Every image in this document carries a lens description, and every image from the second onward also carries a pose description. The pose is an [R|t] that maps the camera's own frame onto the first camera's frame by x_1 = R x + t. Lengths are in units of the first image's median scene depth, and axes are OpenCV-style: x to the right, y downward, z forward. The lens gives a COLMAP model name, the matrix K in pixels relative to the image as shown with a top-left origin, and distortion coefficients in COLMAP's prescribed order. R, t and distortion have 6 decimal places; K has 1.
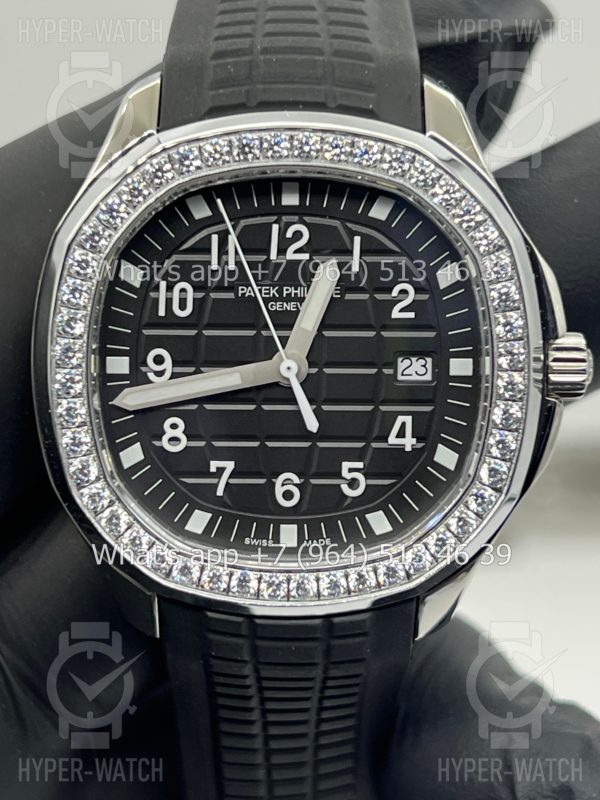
lens RADIAL K [[1918.1, 0, 296.2], [0, 1918.1, 401.3], [0, 0, 1]] dist [0.236113, 0.000000]
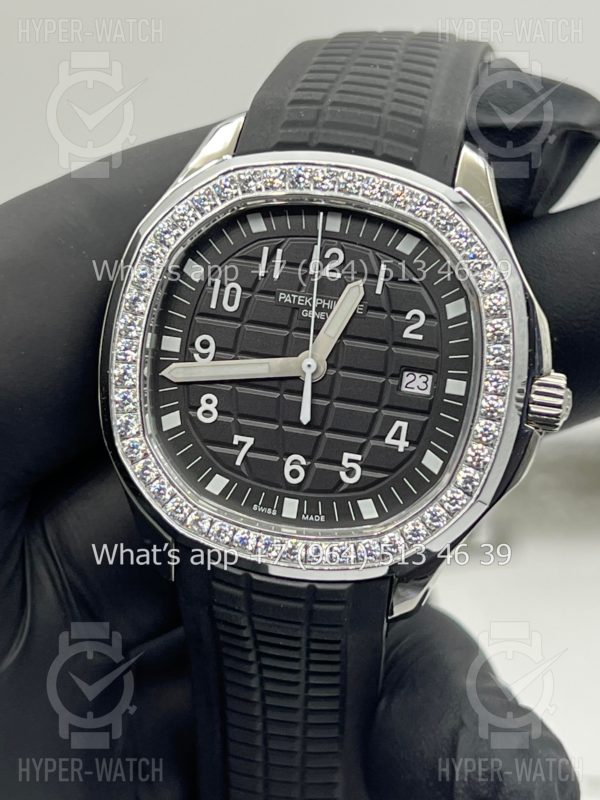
lens RADIAL K [[1918.1, 0, 295.8], [0, 1918.1, 405.3], [0, 0, 1]] dist [0.236113, 0.000000]
pose [[0.980636, 0.146264, -0.130227, 0.144662], [-0.155170, 0.986000, -0.061039, 0.079803], [0.119476, 0.080064, 0.989604, -0.170495]]
